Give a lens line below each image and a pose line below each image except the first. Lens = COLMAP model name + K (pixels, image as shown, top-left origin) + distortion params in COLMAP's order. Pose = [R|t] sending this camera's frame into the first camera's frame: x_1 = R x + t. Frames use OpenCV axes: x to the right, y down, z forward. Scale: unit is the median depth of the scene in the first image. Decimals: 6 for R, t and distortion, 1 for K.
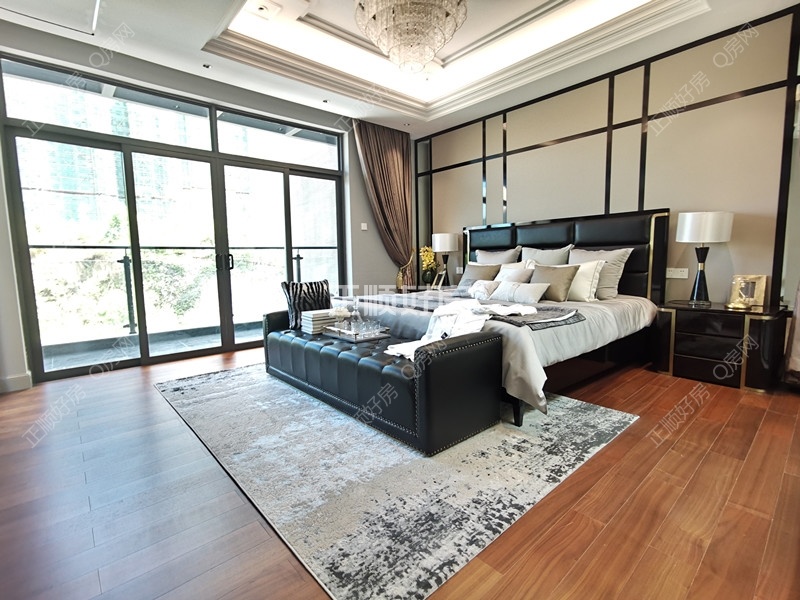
lens RADIAL K [[383.7, 0, 400.0], [0, 383.7, 300.0], [0, 0, 1]] dist [-0.000996, 0.001950]
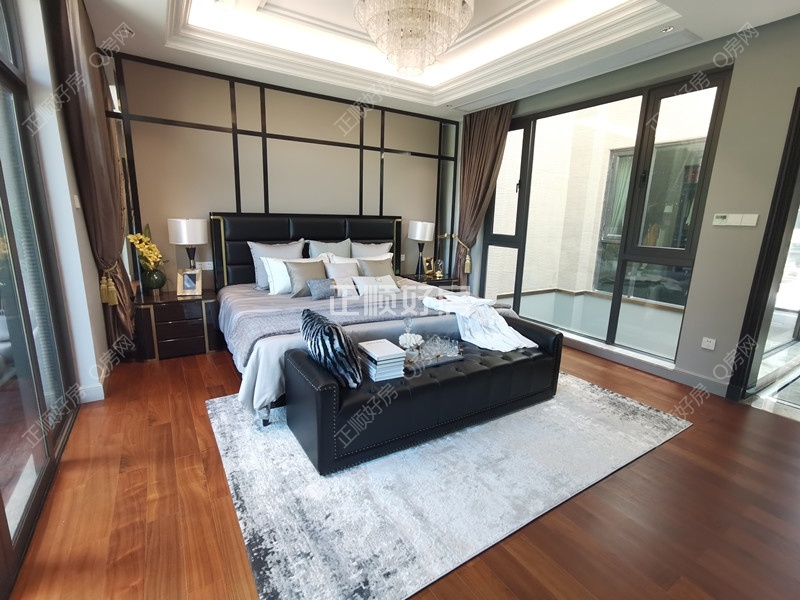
lens RADIAL K [[383.7, 0, 400.0], [0, 383.7, 300.0], [0, 0, 1]] dist [-0.000996, 0.001950]
pose [[0.162861, -0.190489, 0.968086, -0.820687], [0.074678, 0.980751, 0.180418, -0.180950], [-0.983819, 0.042912, 0.173952, 0.714934]]
